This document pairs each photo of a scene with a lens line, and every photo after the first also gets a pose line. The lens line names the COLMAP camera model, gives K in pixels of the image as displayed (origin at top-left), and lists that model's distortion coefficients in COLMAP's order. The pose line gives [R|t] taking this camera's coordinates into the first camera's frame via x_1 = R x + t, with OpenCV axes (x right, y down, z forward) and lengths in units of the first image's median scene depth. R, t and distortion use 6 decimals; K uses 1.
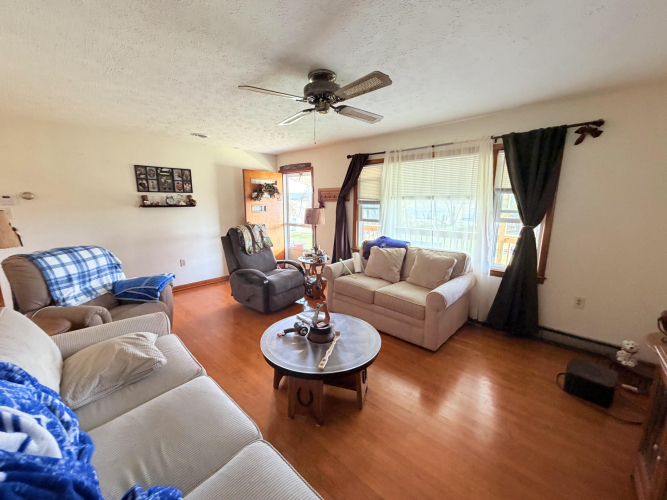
lens RADIAL K [[267.3, 0, 334.0], [0, 267.3, 248.3], [0, 0, 1]] dist [0.009455, -0.001014]
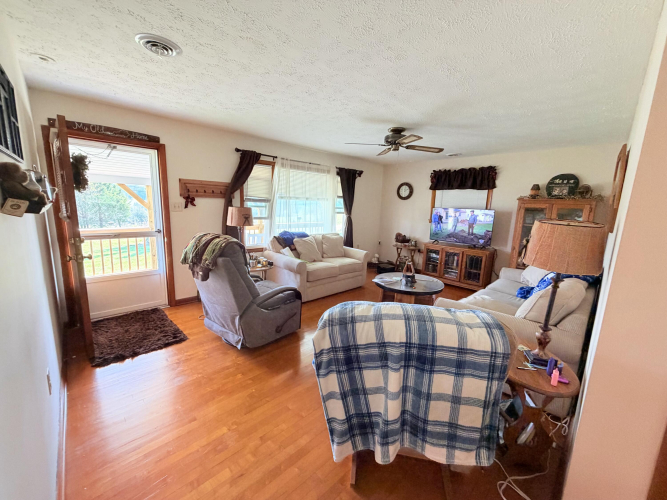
lens RADIAL K [[267.3, 0, 330.4], [0, 267.3, 248.7], [0, 0, 1]] dist [0.009455, -0.001014]
pose [[0.070210, -0.166703, 0.983504, -0.987770], [0.141475, 0.977635, 0.155609, -0.123894], [-0.987449, 0.128216, 0.092224, 0.723848]]
